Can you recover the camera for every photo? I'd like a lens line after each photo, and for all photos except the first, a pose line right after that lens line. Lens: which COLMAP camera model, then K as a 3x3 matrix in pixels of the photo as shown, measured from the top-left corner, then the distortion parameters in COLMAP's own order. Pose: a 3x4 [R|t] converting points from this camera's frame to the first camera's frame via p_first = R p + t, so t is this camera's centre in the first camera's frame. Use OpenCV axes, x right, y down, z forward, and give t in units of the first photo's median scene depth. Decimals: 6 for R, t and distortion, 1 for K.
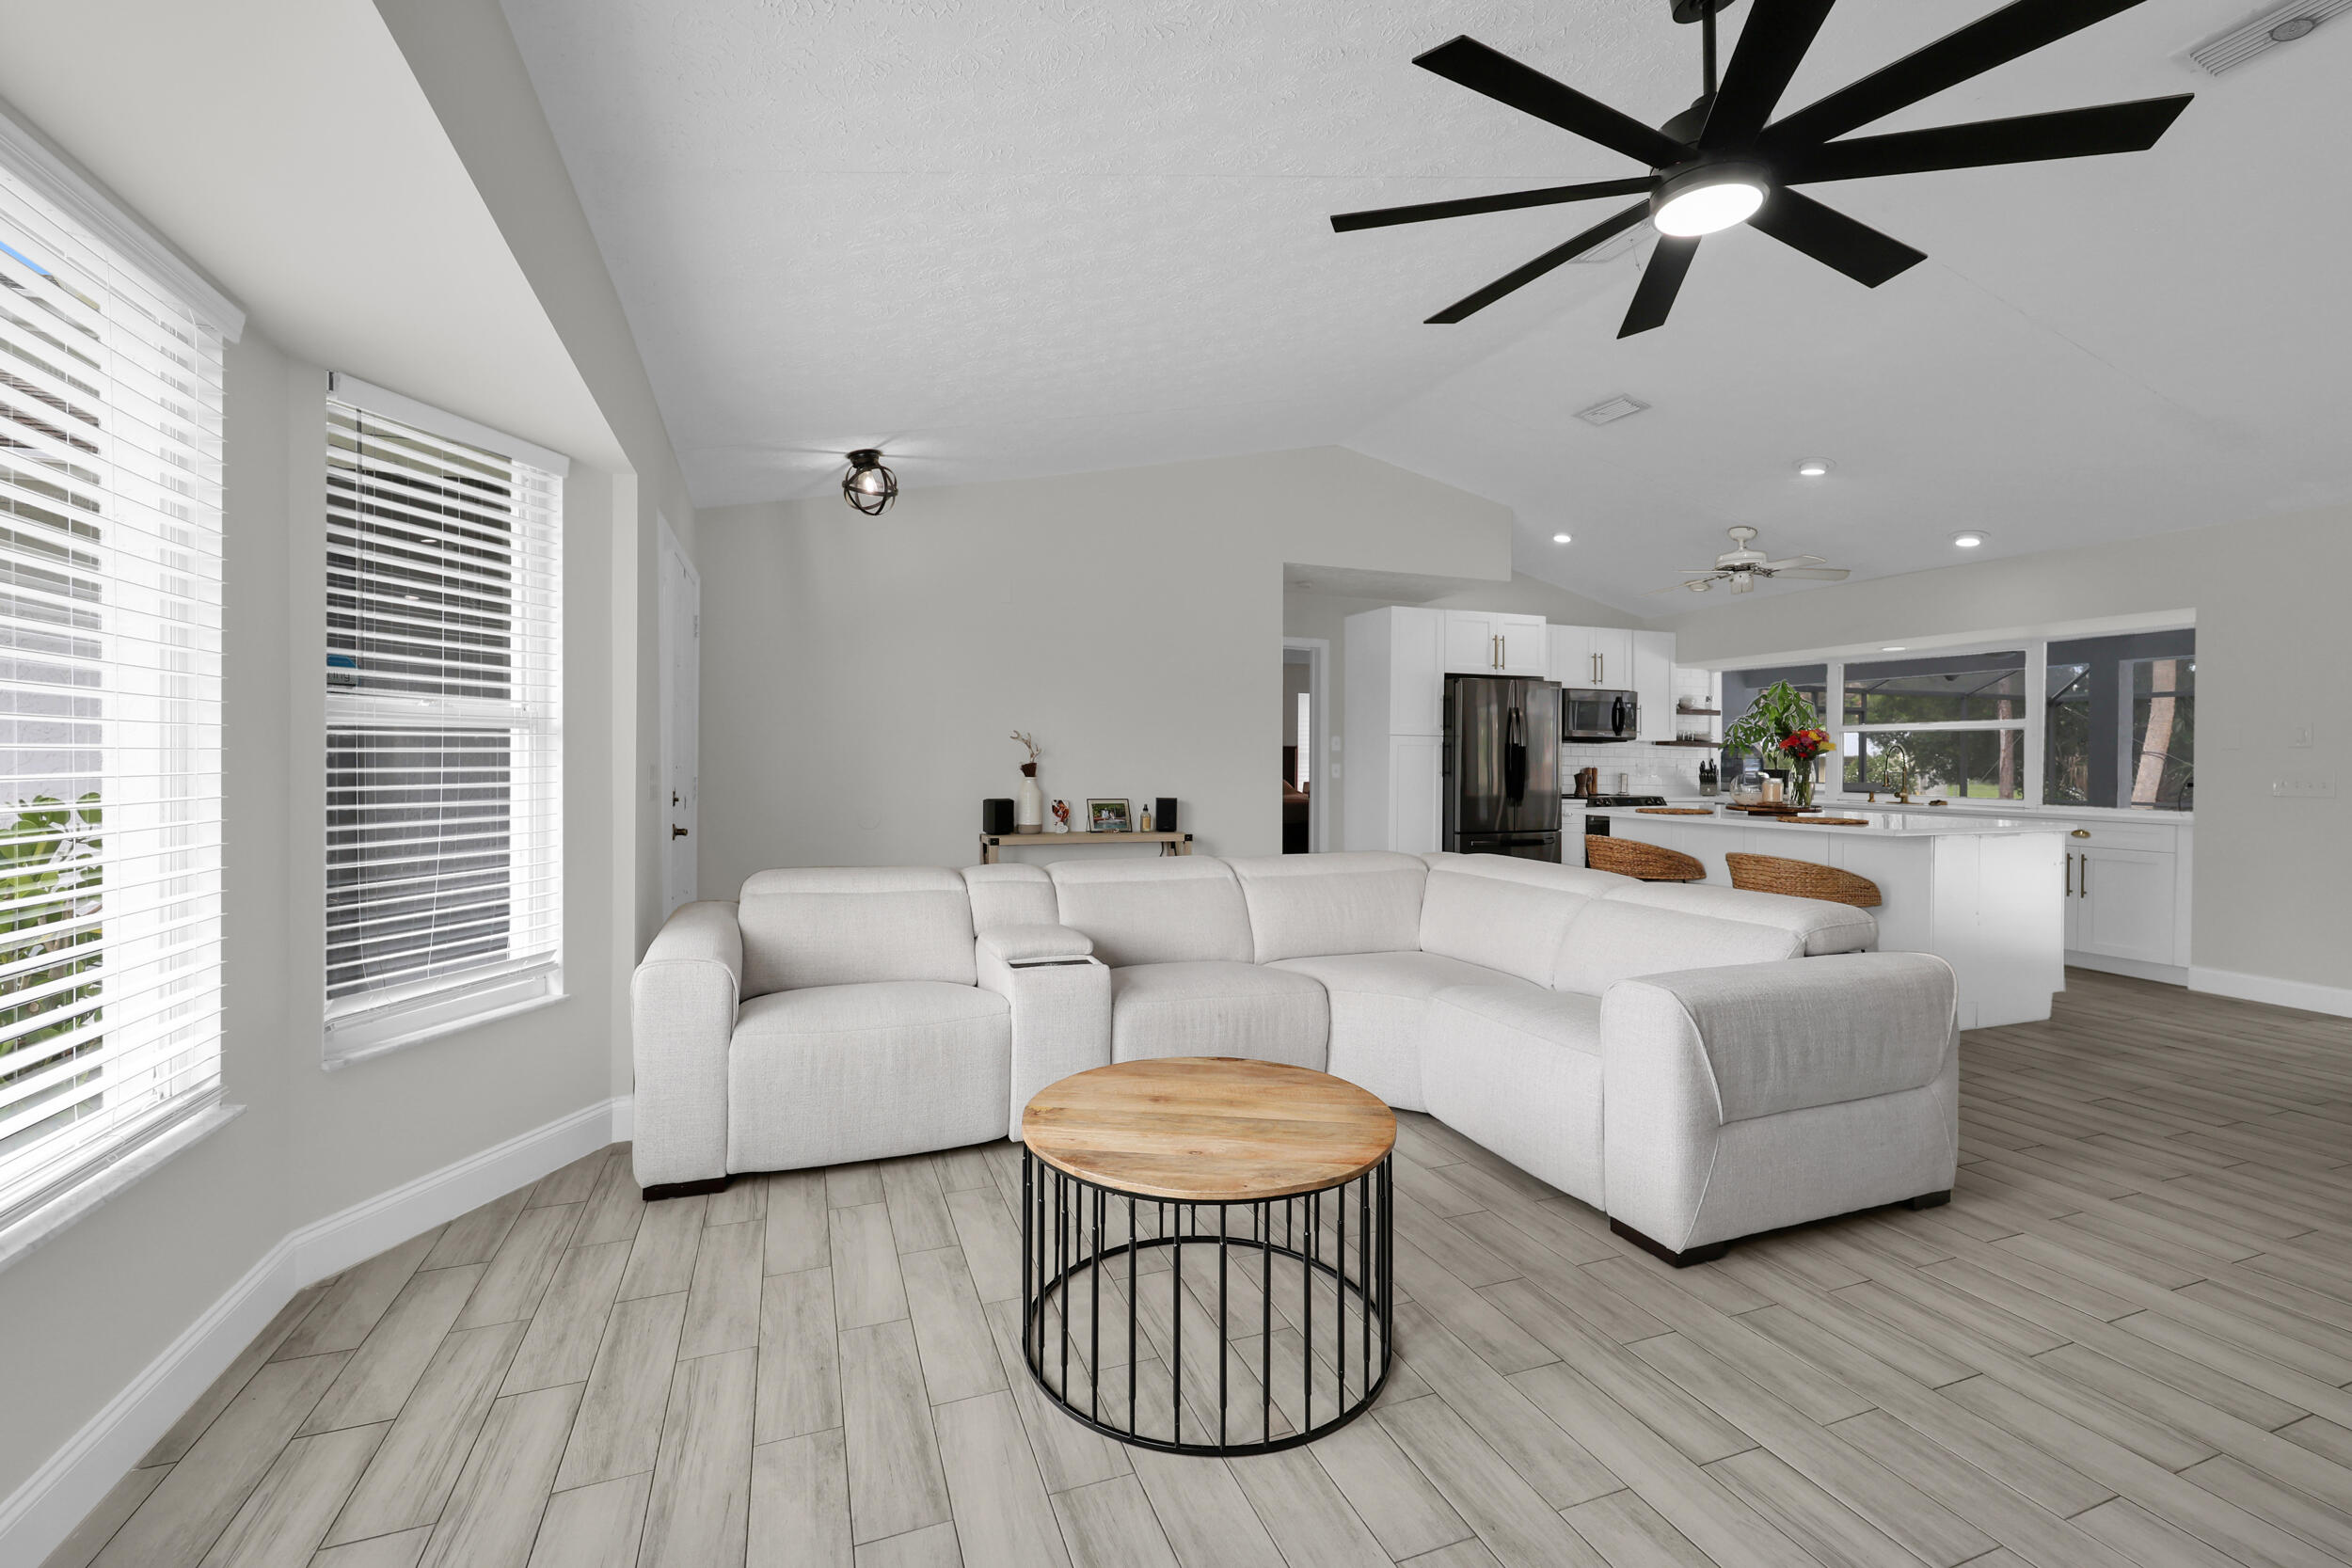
lens RADIAL K [[957.7, 0, 1170.9], [0, 957.7, 779.1], [0, 0, 1]] dist [0.001126, -0.000039]
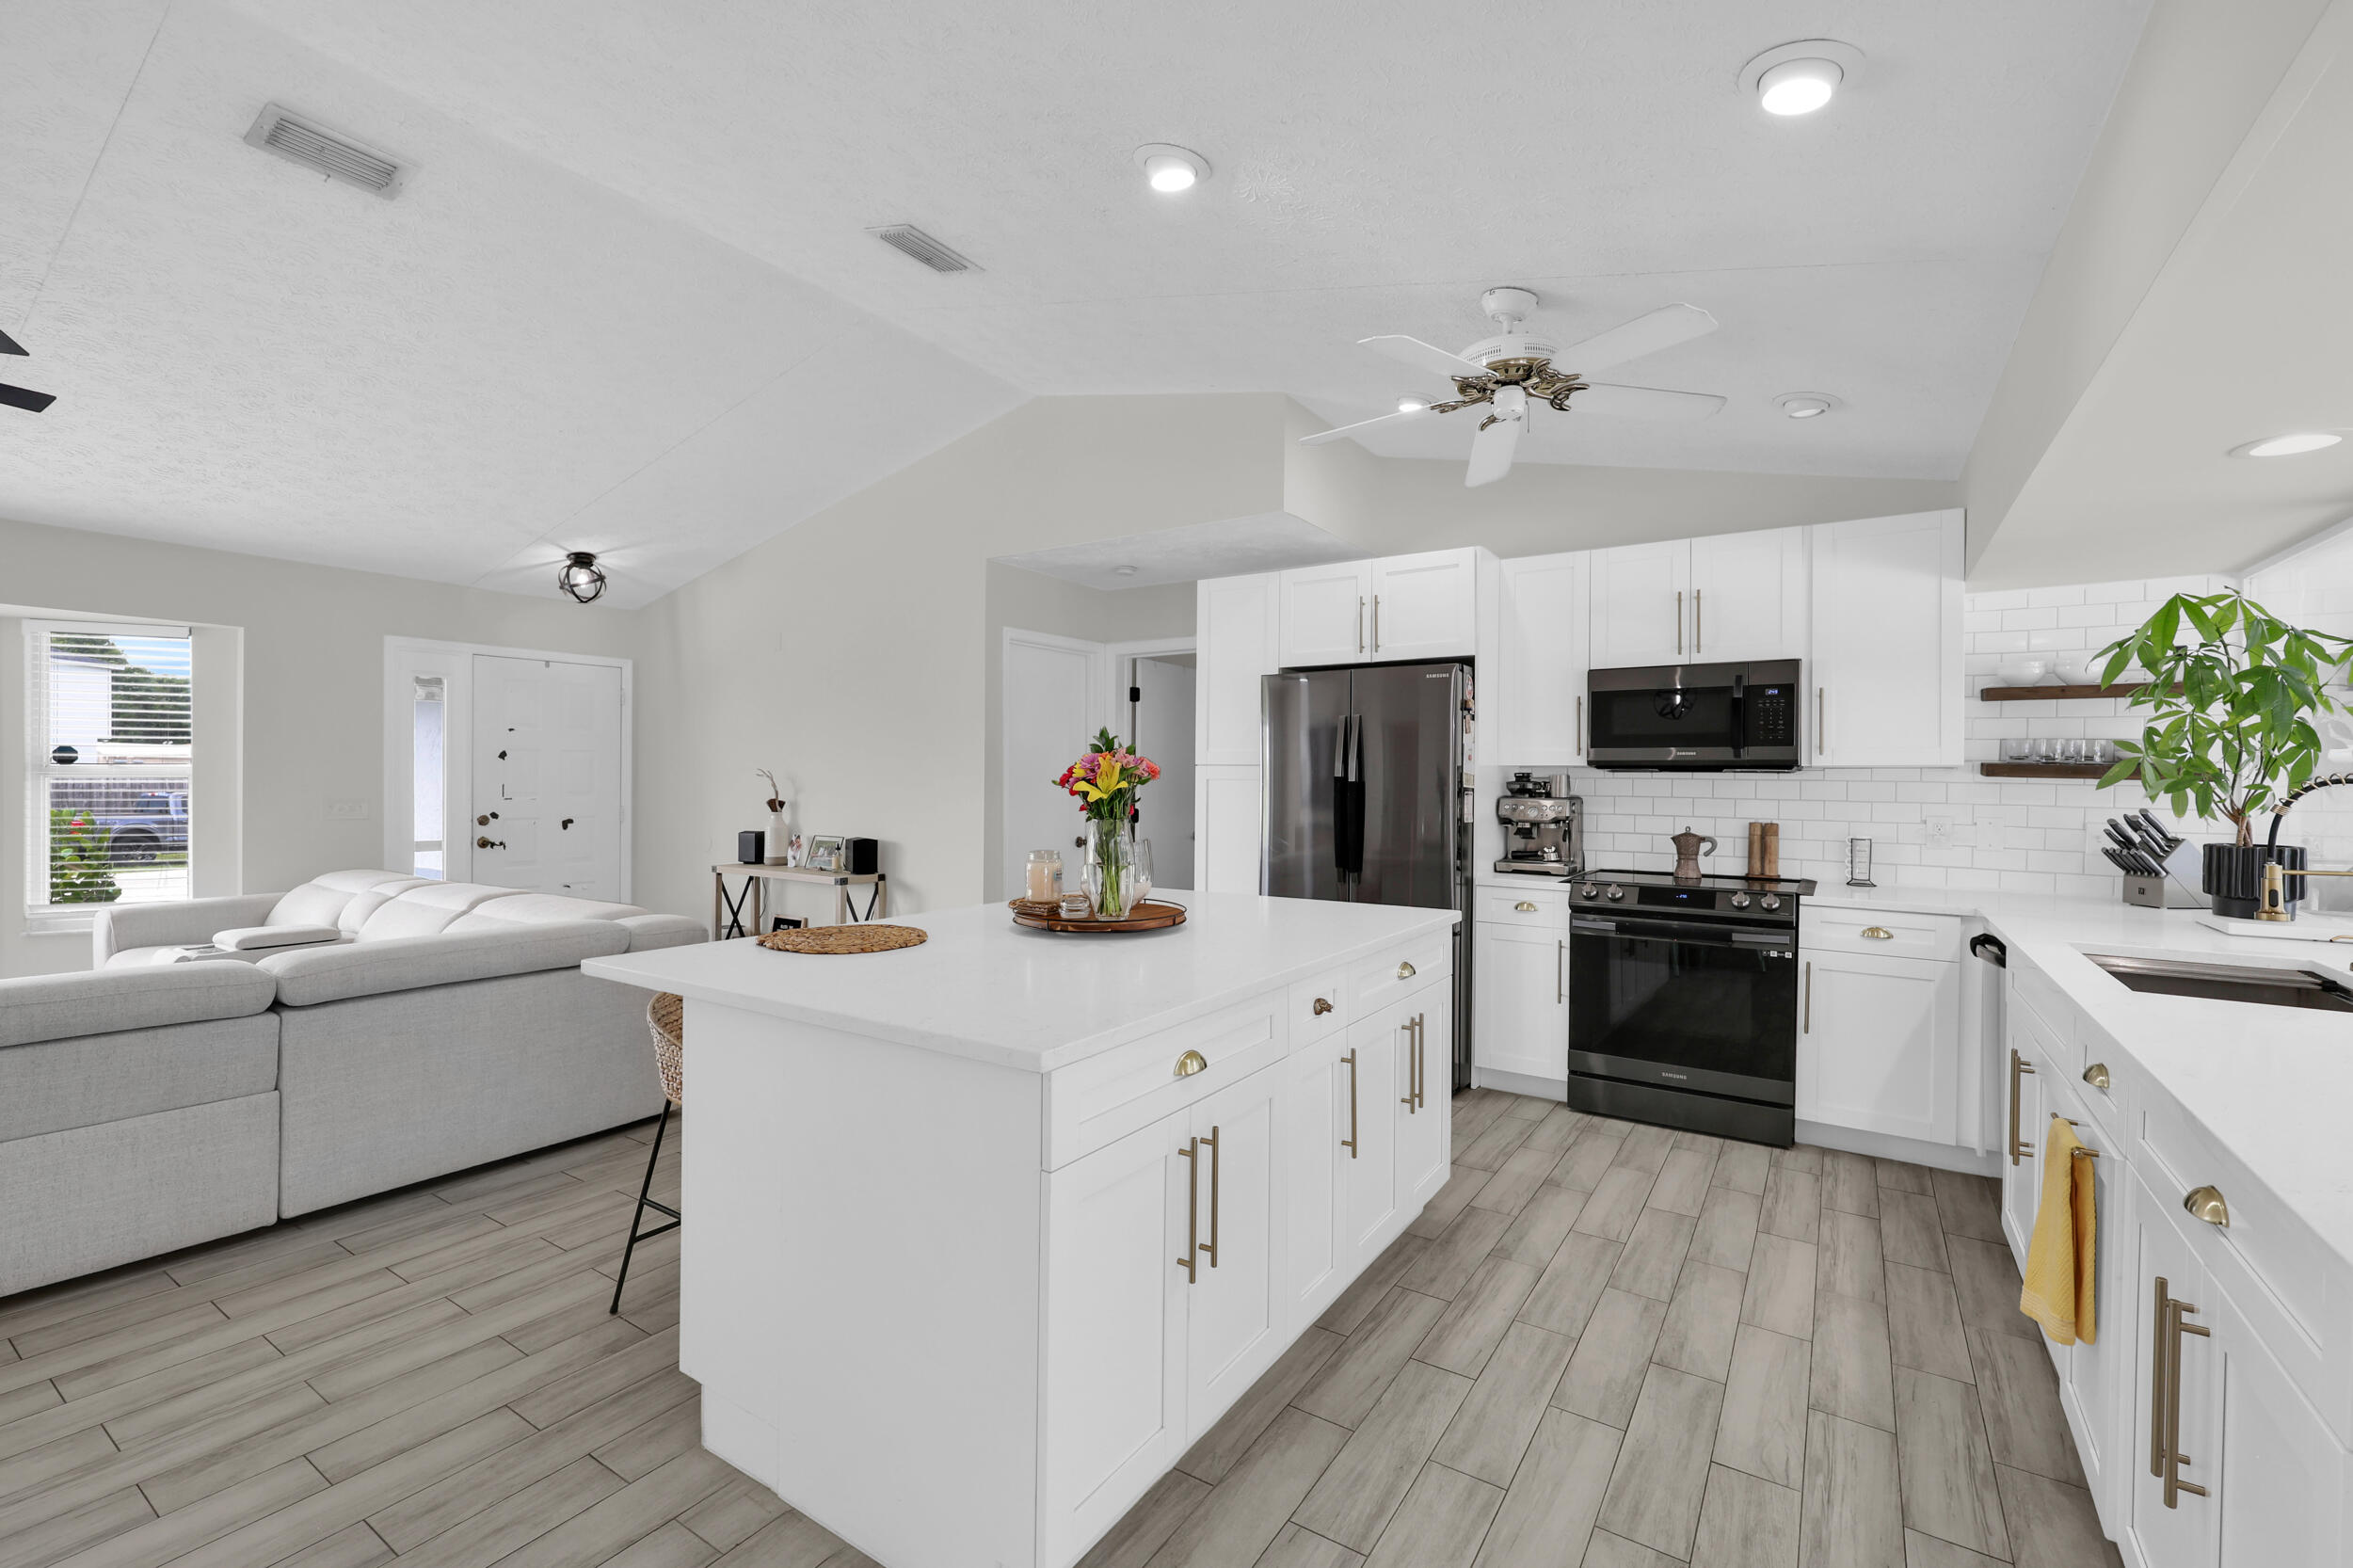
lens RADIAL K [[1005.4, 0, 1183.5], [0, 1005.4, 780.6], [0, 0, 1]] dist [0.000443, 0.000207]
pose [[0.590108, 0.001500, -0.807323, 0.802426], [-0.020845, 0.999693, -0.013379, -0.024339], [0.807055, 0.024723, 0.589959, 0.557300]]
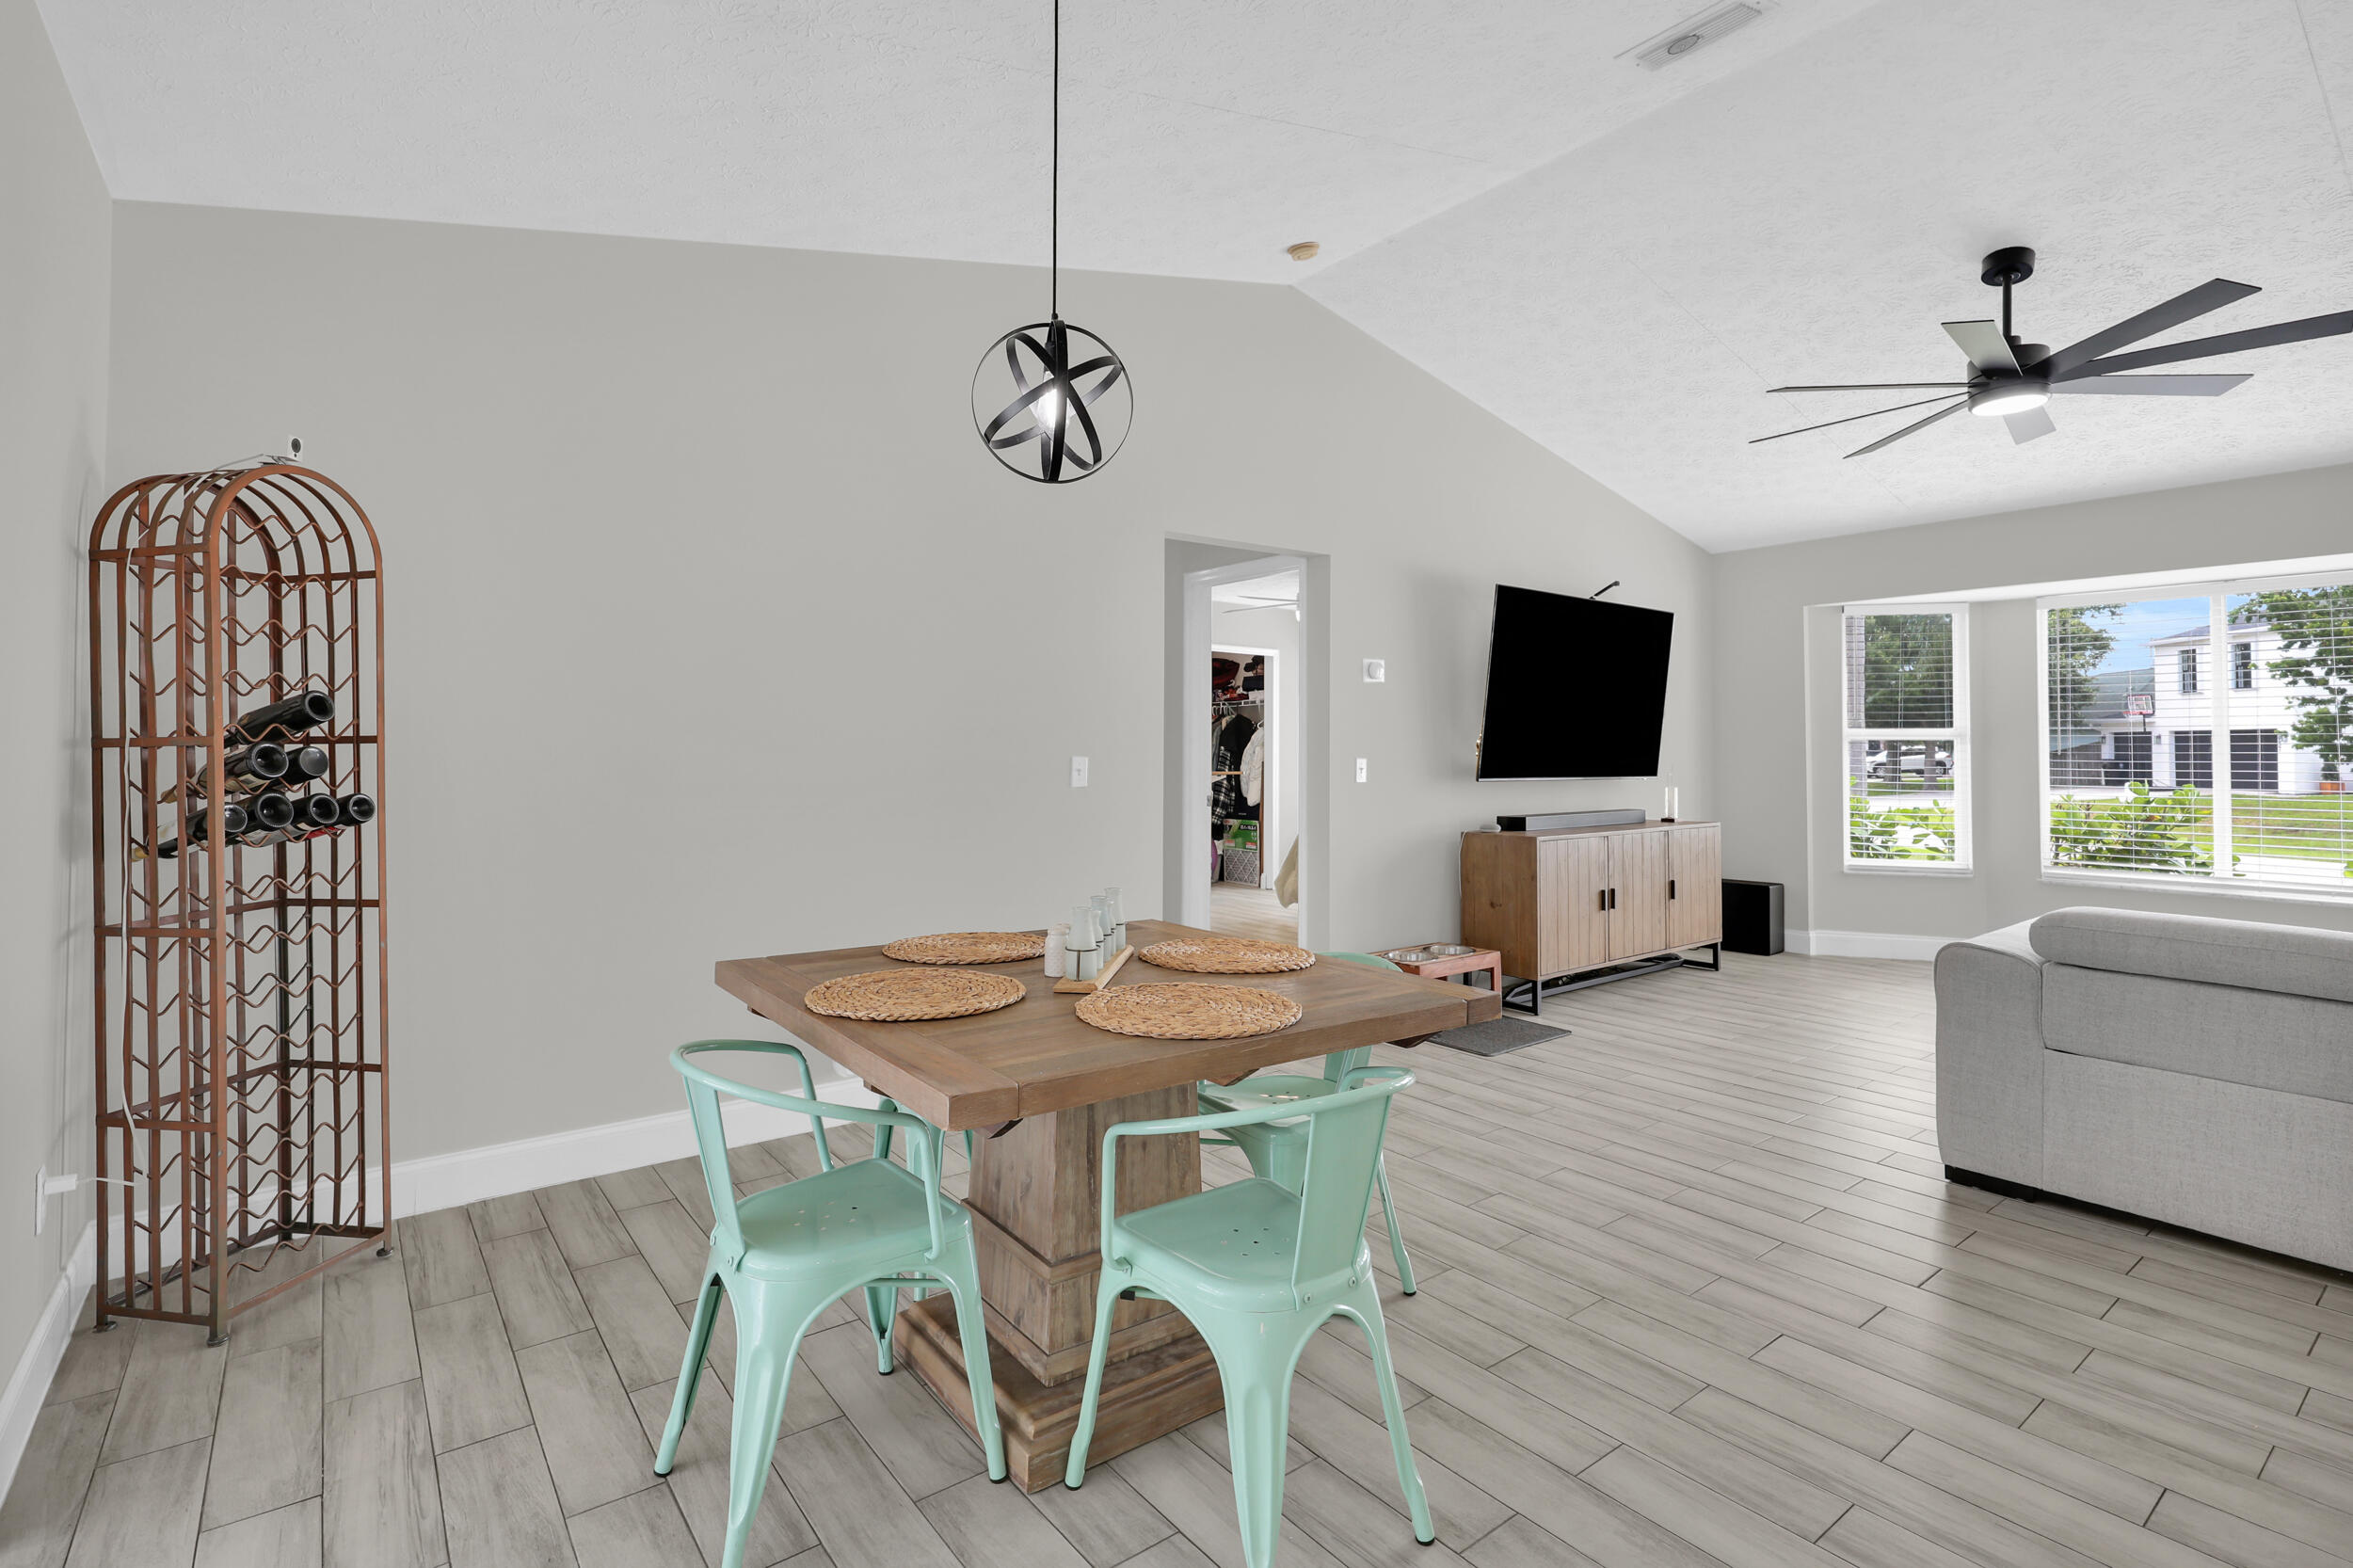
lens RADIAL K [[1112.4, 0, 1157.4], [0, 1112.4, 724.7], [0, 0, 1]] dist [-0.000024, 0.001028]
pose [[-0.959192, -0.013499, -0.282432, 0.737853], [-0.012049, 0.999904, -0.006872, -0.011432], [0.282498, -0.003189, -0.959263, 0.716385]]
